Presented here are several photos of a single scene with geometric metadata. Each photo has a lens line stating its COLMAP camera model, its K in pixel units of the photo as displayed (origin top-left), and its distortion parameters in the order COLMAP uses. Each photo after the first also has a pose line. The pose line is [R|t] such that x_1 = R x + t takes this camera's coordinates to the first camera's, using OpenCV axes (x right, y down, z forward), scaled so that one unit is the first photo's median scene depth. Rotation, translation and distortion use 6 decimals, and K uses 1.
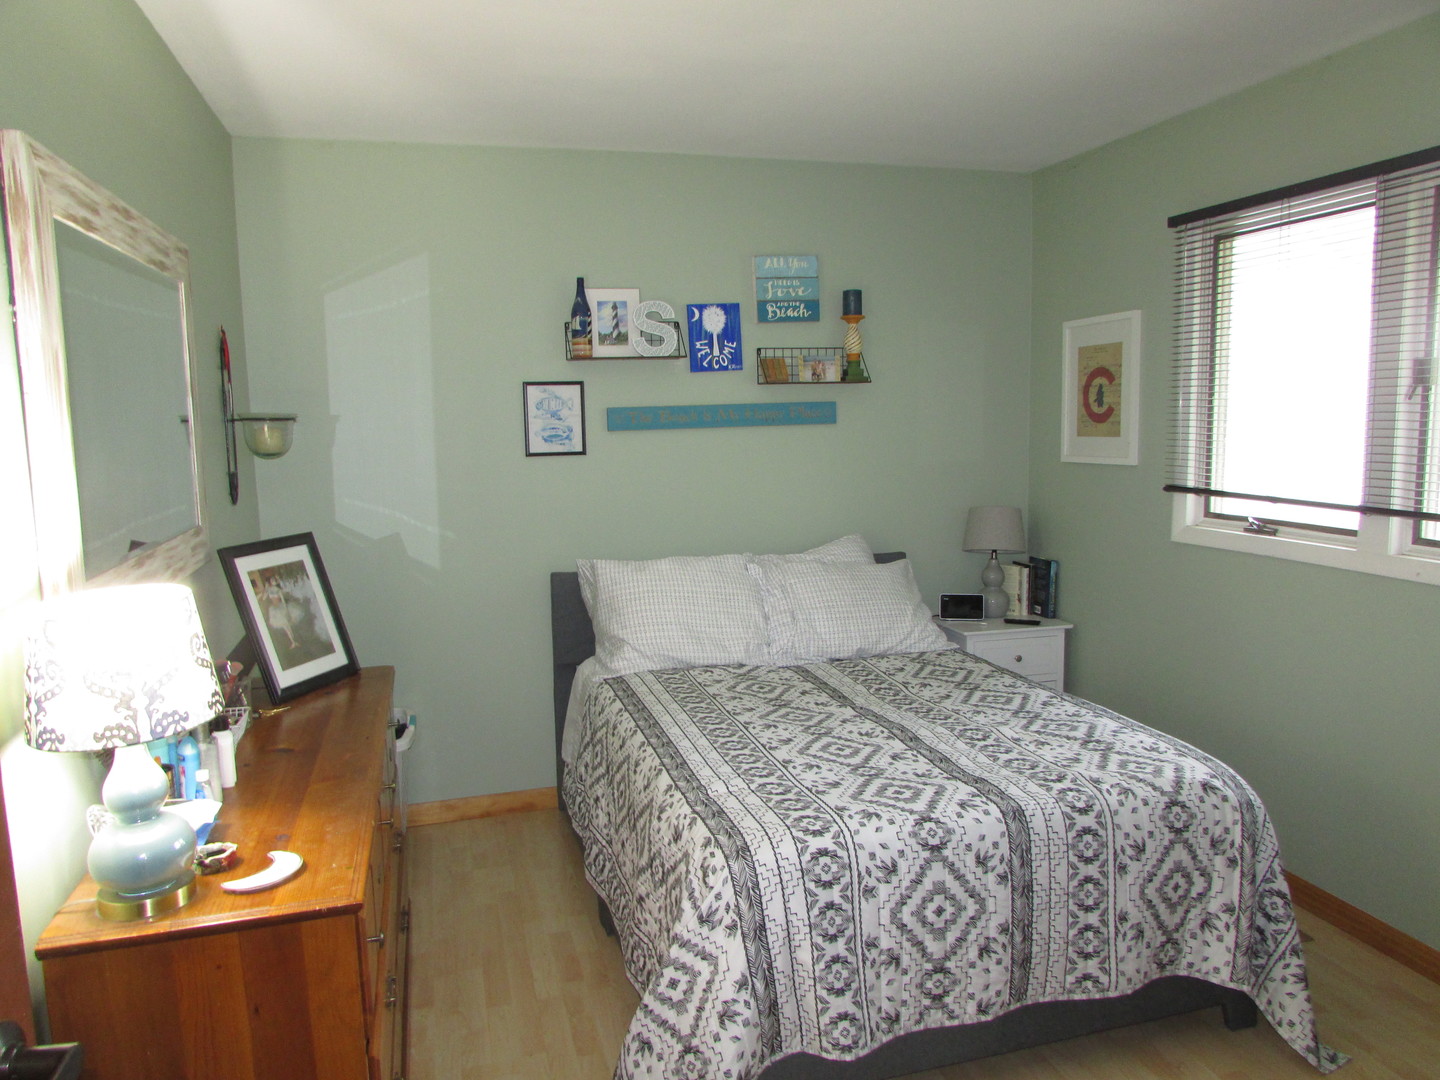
lens RADIAL K [[1028.5, 0, 722.4], [0, 1028.5, 536.8], [0, 0, 1]] dist [-0.019785, -0.005385]
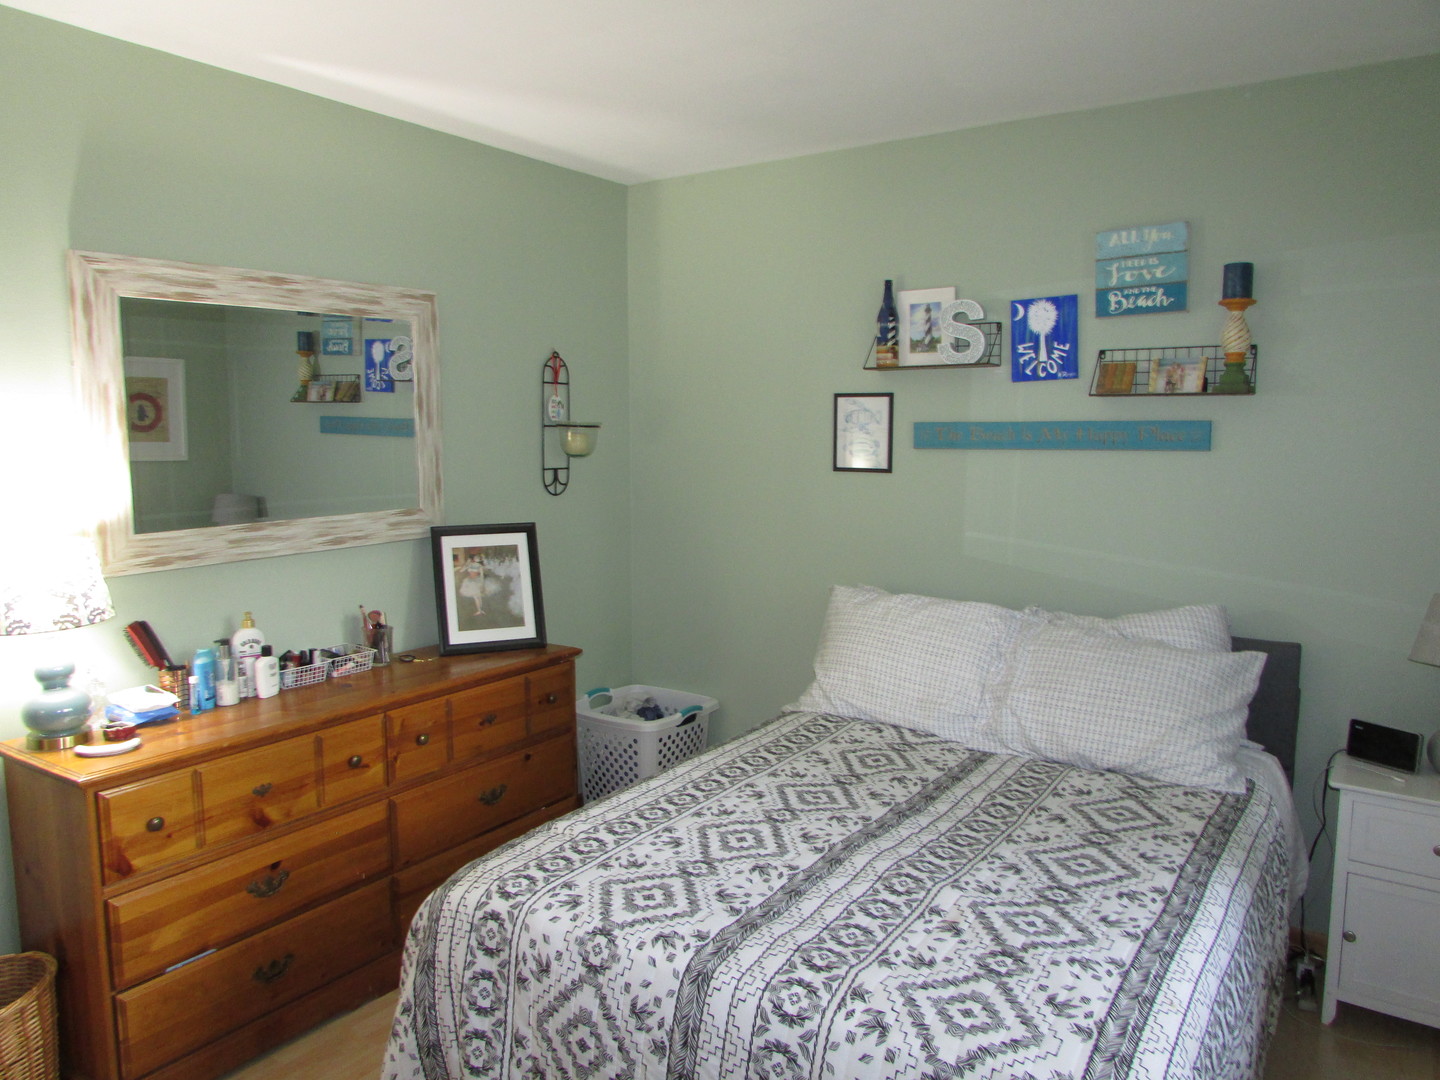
lens RADIAL K [[1028.5, 0, 720.5], [0, 1028.5, 544.1], [0, 0, 1]] dist [-0.019785, -0.005385]
pose [[0.647439, 0.107310, -0.754525, 0.471927], [-0.109058, 0.992894, 0.047631, -0.044661], [0.754274, 0.051449, 0.654541, 0.292897]]
